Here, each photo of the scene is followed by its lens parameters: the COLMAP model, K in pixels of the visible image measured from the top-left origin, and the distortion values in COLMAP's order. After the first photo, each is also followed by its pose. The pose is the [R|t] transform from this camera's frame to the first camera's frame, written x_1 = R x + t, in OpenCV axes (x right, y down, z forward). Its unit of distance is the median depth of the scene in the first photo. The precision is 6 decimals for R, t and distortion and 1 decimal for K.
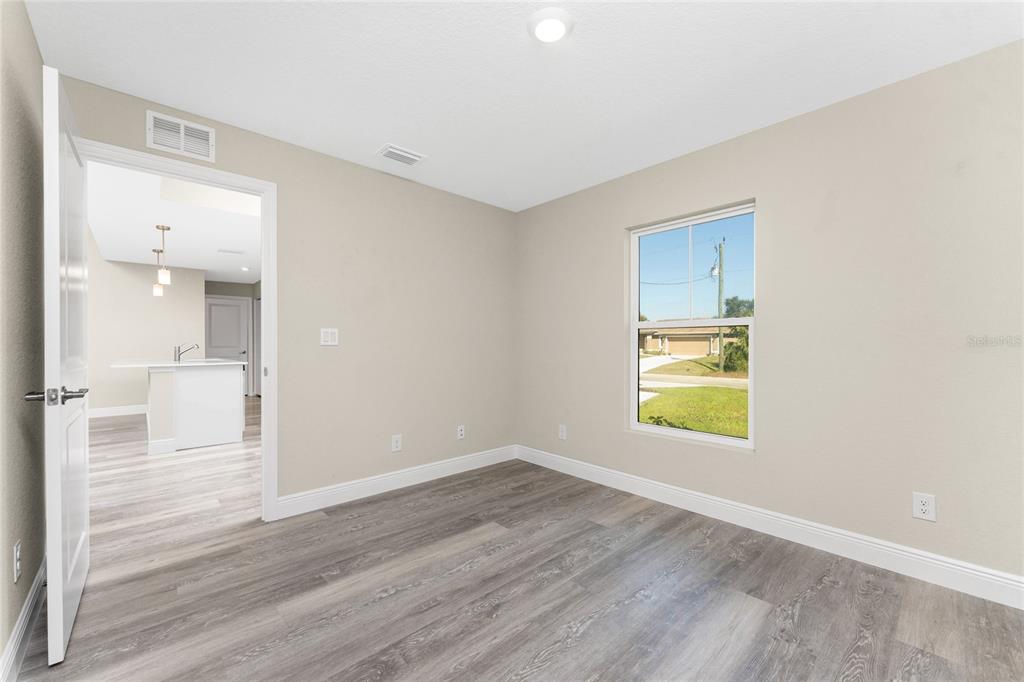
lens RADIAL K [[415.9, 0, 510.7], [0, 415.9, 348.0], [0, 0, 1]] dist [-0.000107, -0.000201]
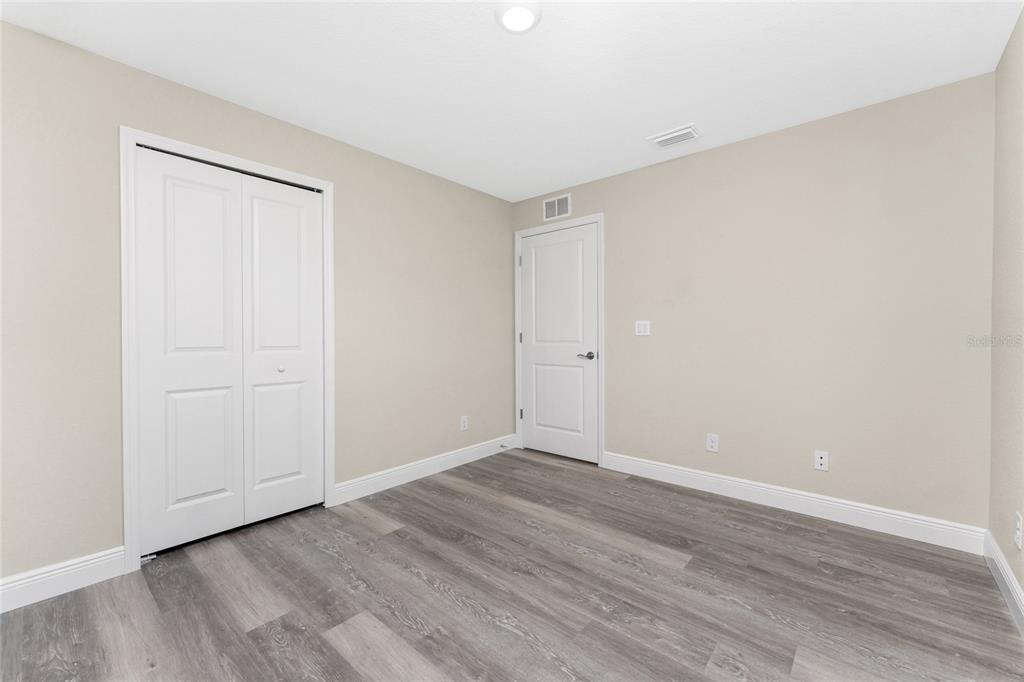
lens RADIAL K [[414.6, 0, 512.1], [0, 414.6, 344.8], [0, 0, 1]] dist [-0.000843, -0.000168]
pose [[0.107313, 0.022556, -0.993969, 0.772684], [-0.006843, 0.999736, 0.021948, -0.004531], [0.994202, 0.004446, 0.107439, 0.621831]]
